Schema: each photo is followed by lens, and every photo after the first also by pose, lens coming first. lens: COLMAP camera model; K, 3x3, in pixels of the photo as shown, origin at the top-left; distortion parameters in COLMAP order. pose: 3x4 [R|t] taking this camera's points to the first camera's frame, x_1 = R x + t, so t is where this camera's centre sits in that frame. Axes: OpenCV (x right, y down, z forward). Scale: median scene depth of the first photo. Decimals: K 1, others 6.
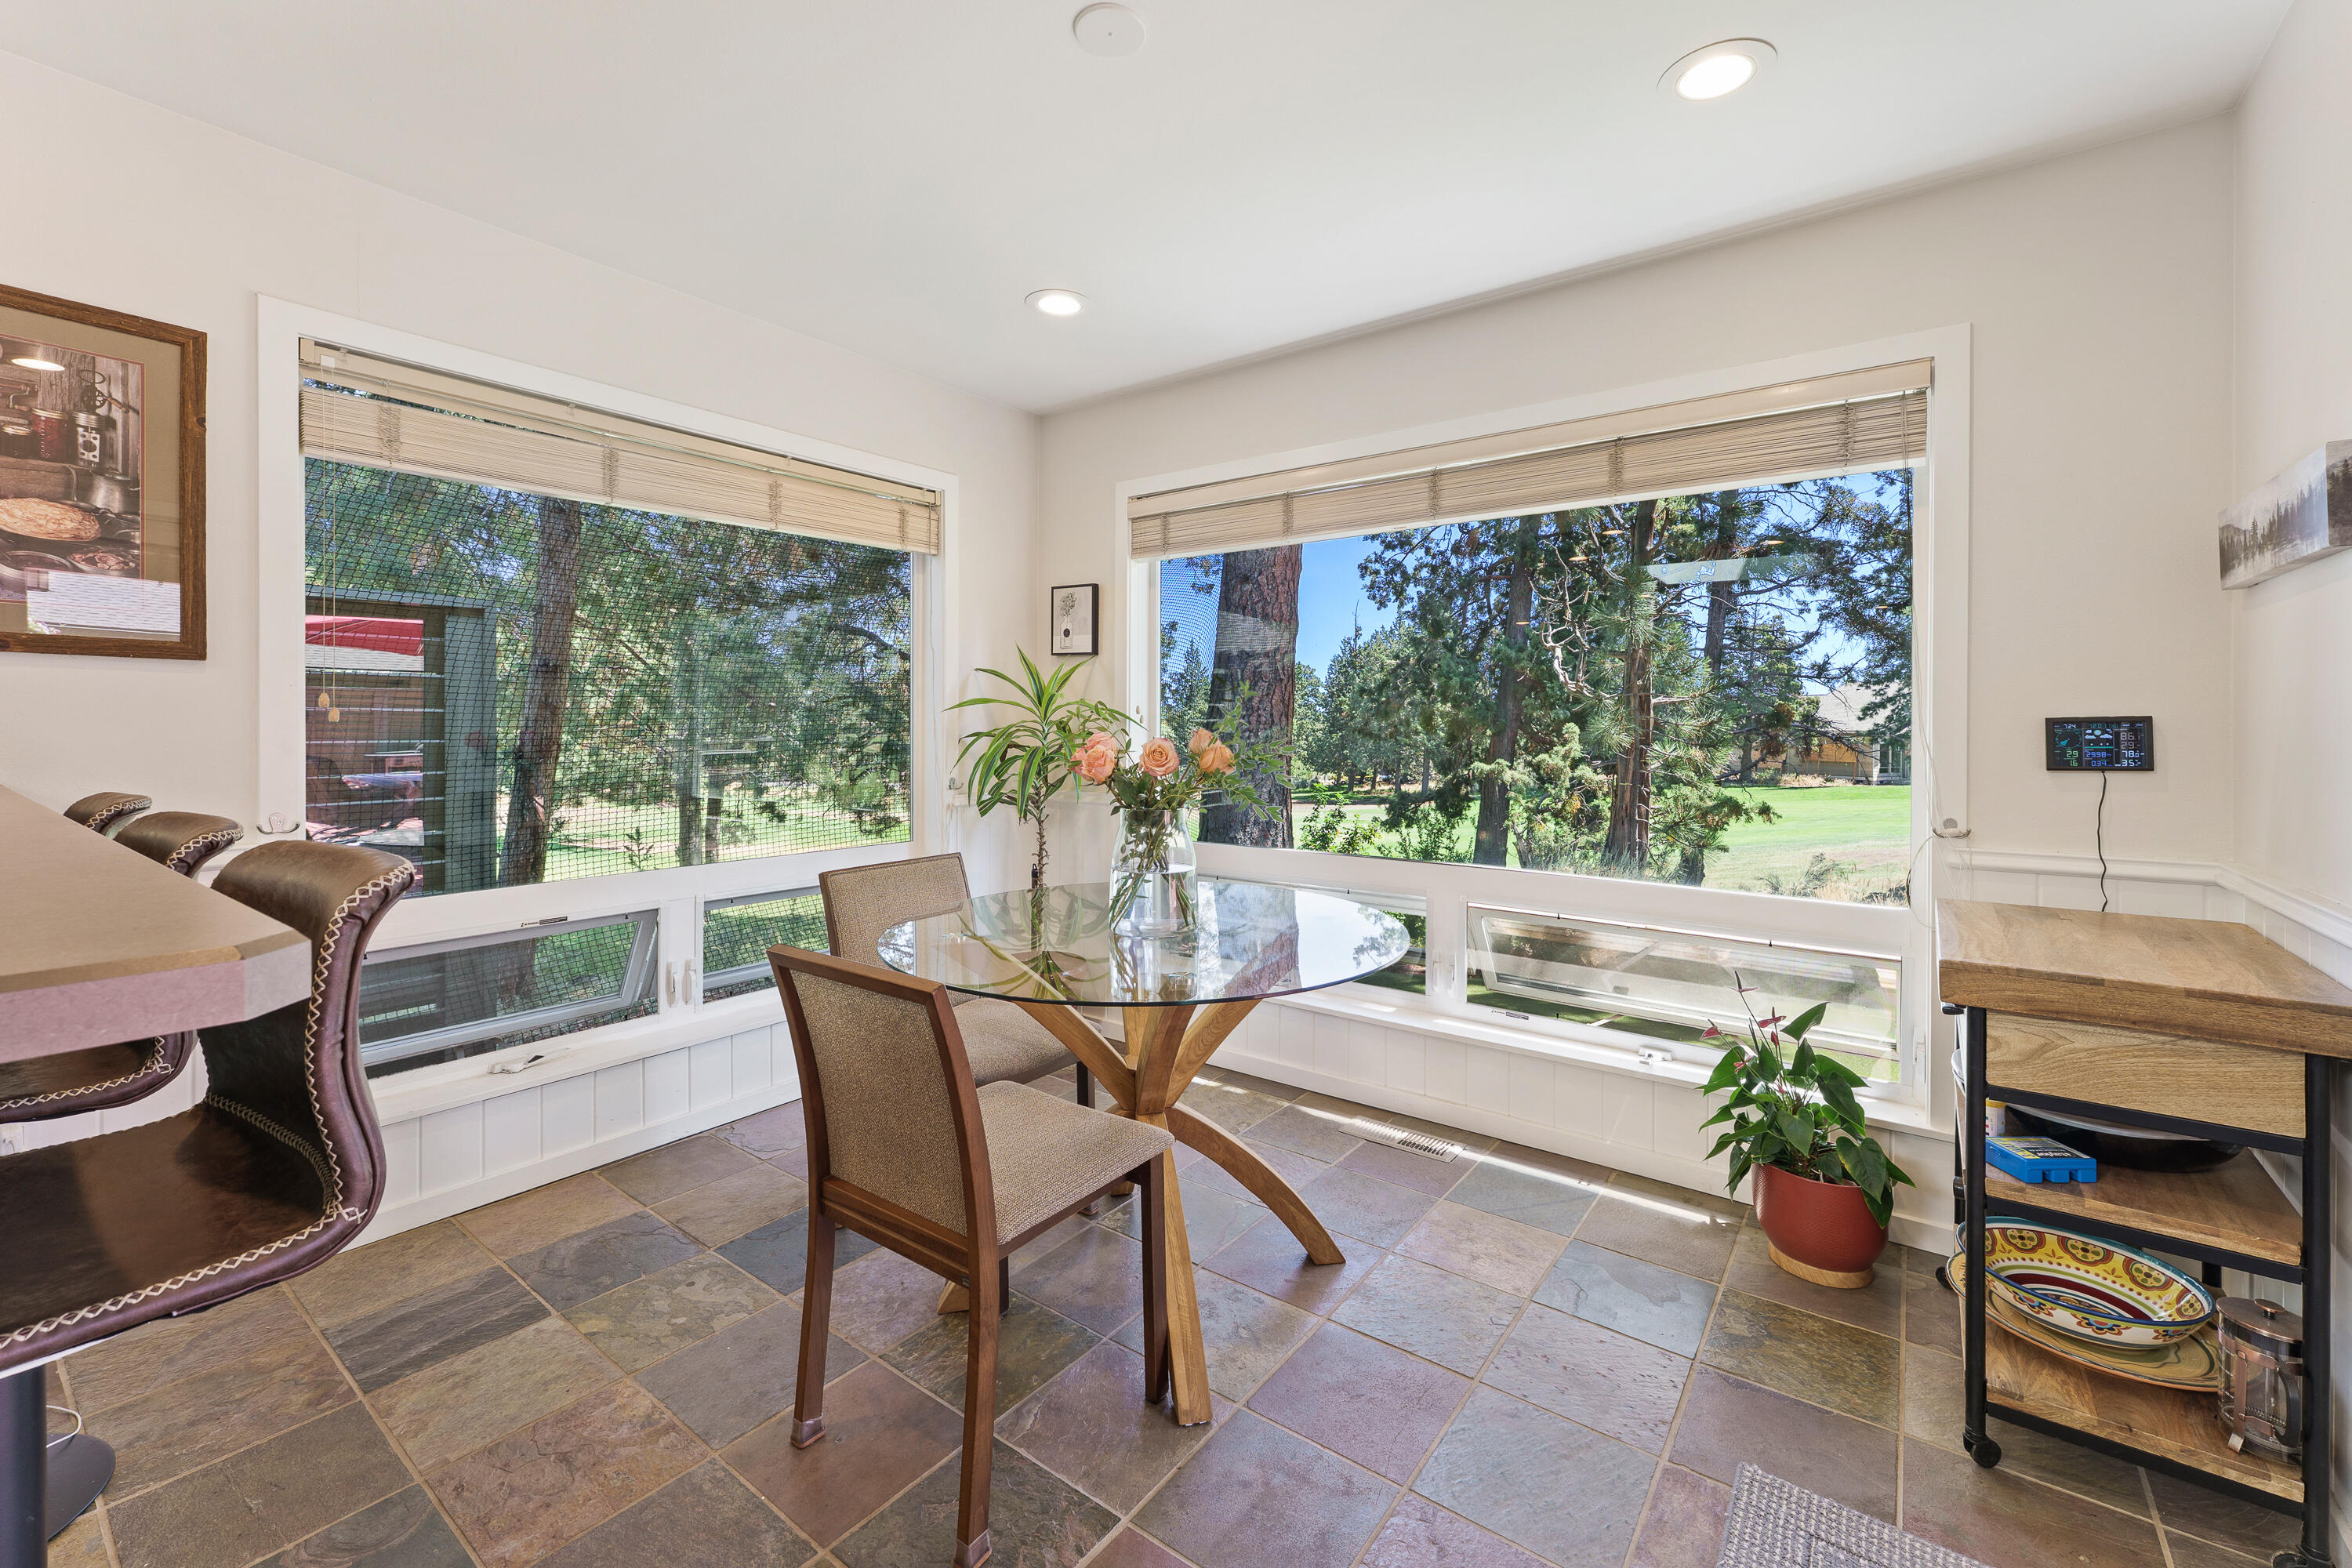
lens RADIAL K [[968.6, 0, 1177.3], [0, 968.6, 724.7], [0, 0, 1]] dist [0.004733, 0.000146]
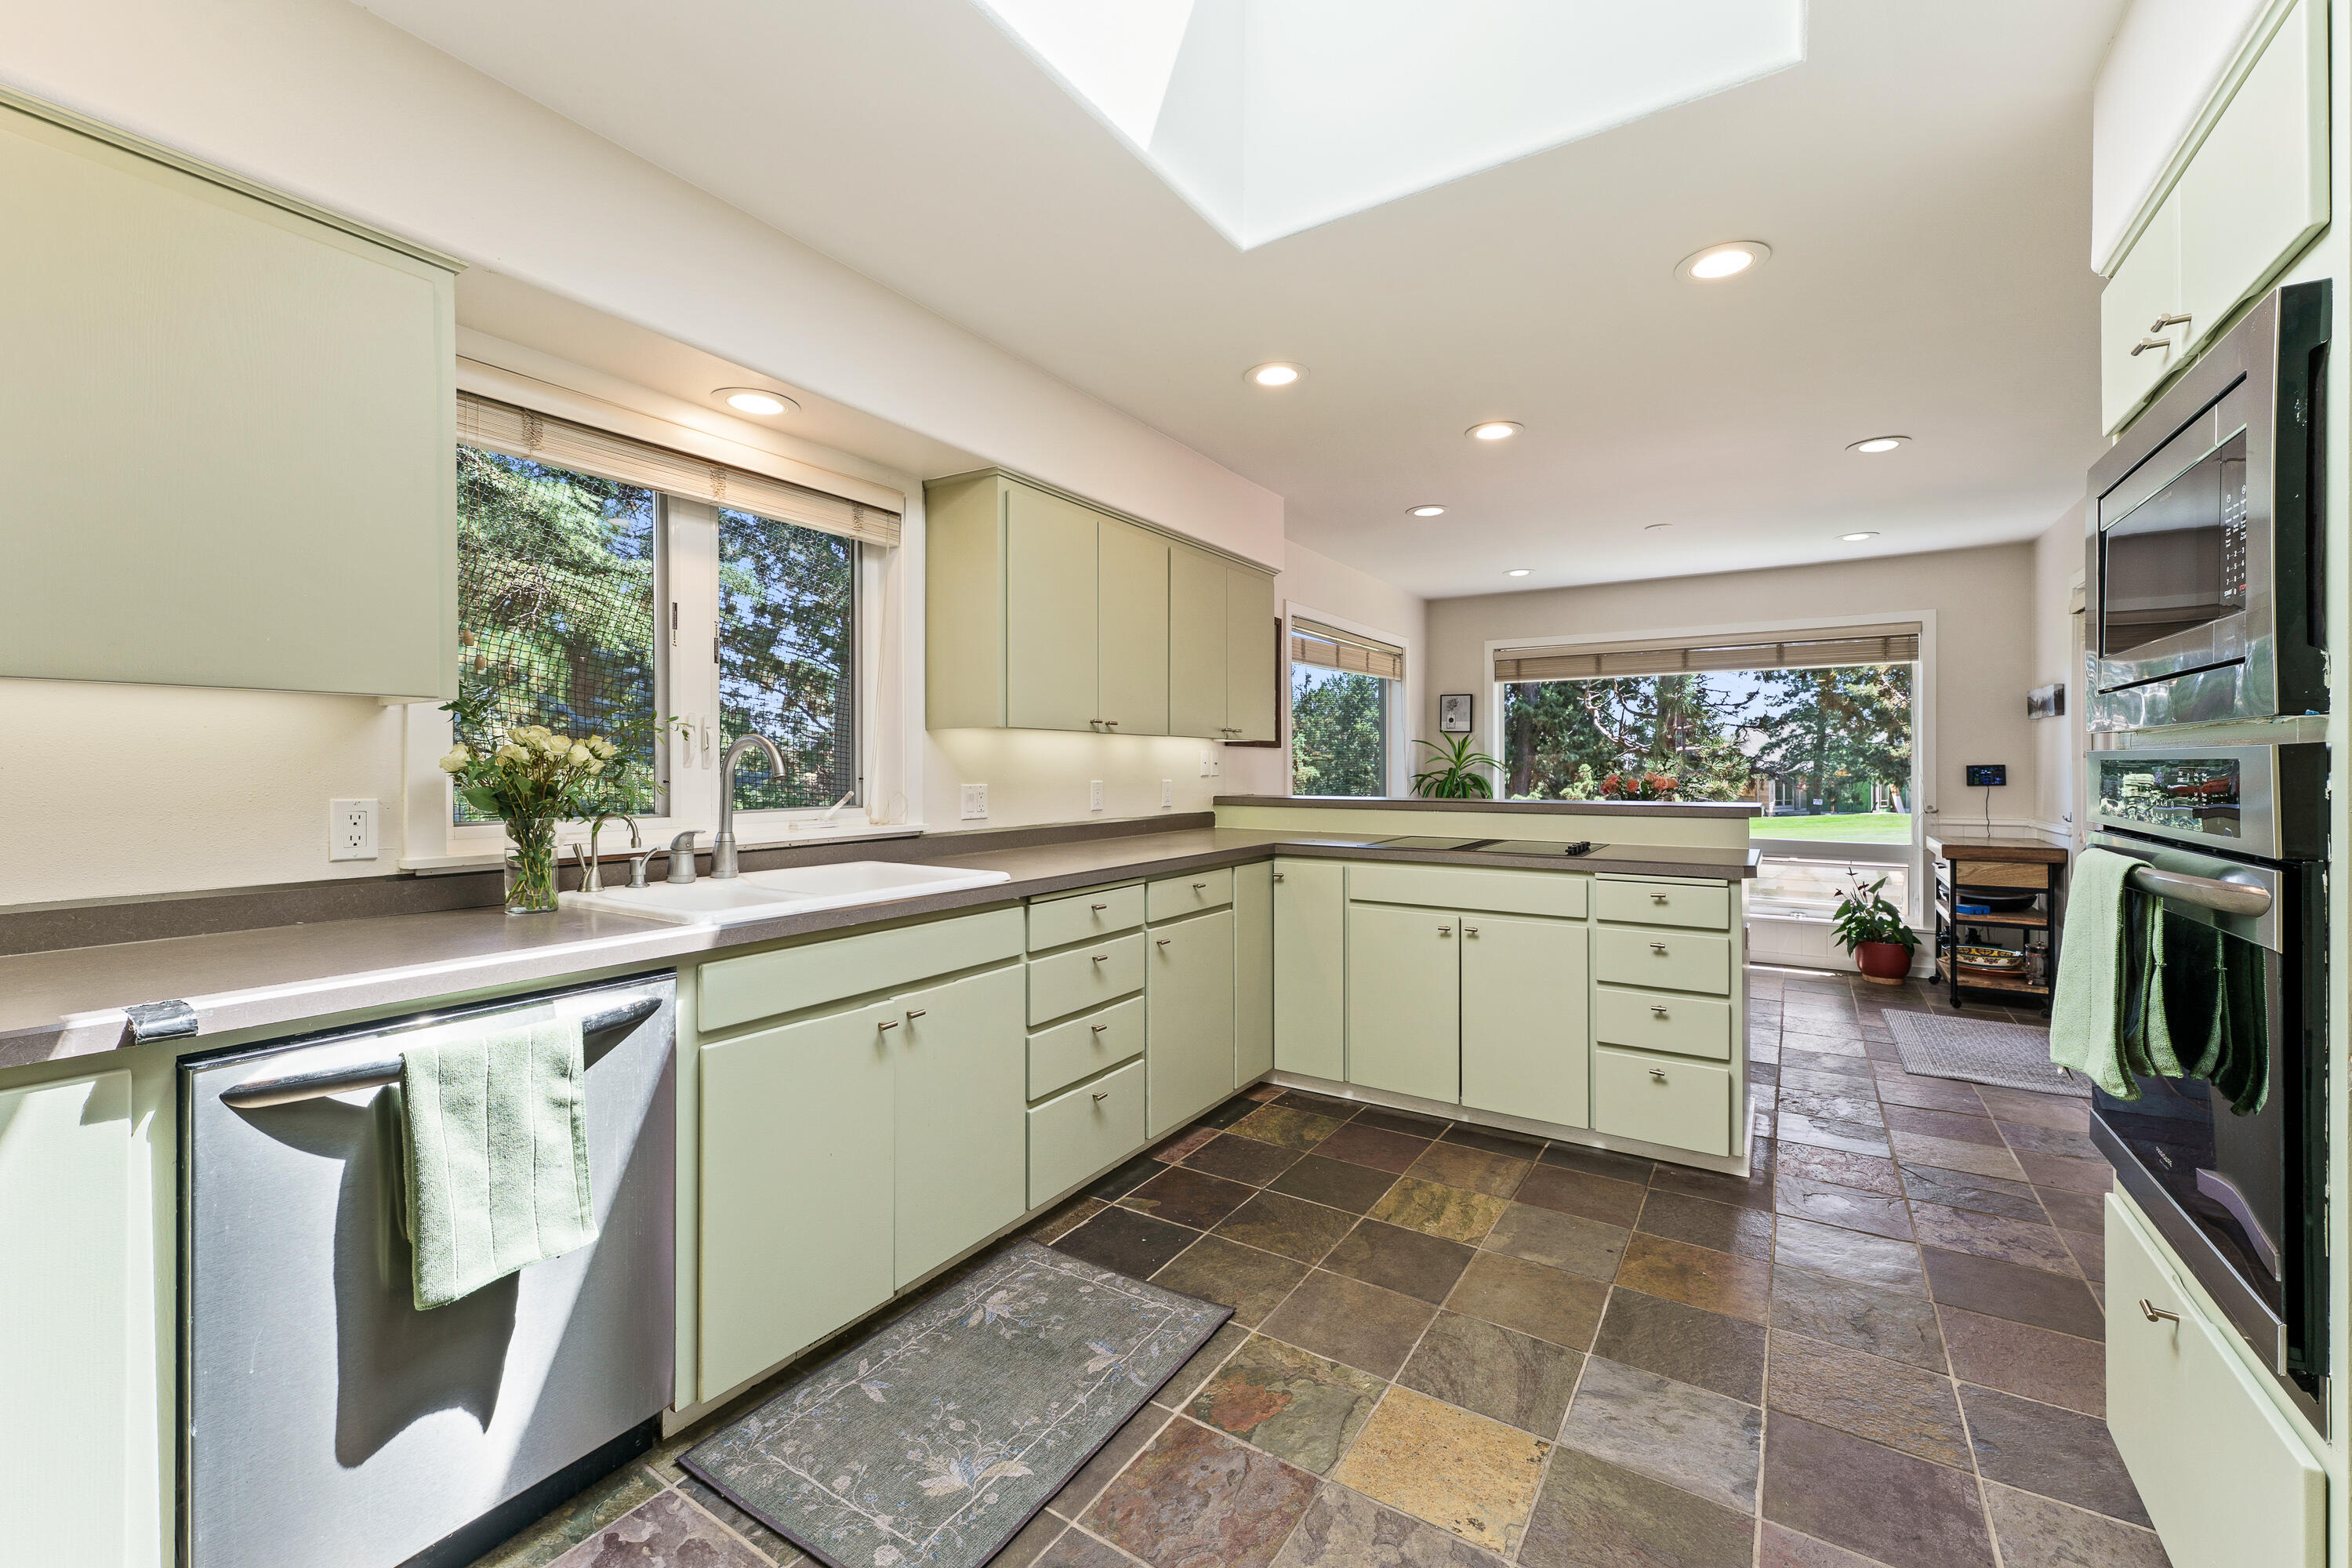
lens RADIAL K [[956.2, 0, 1147.1], [0, 956.2, 762.8], [0, 0, 1]] dist [0.001472, 0.000149]
pose [[0.998461, -0.006042, 0.055126, -1.383883], [0.006218, 0.999976, -0.003024, -0.019553], [-0.055107, 0.003362, 0.998475, -1.382833]]
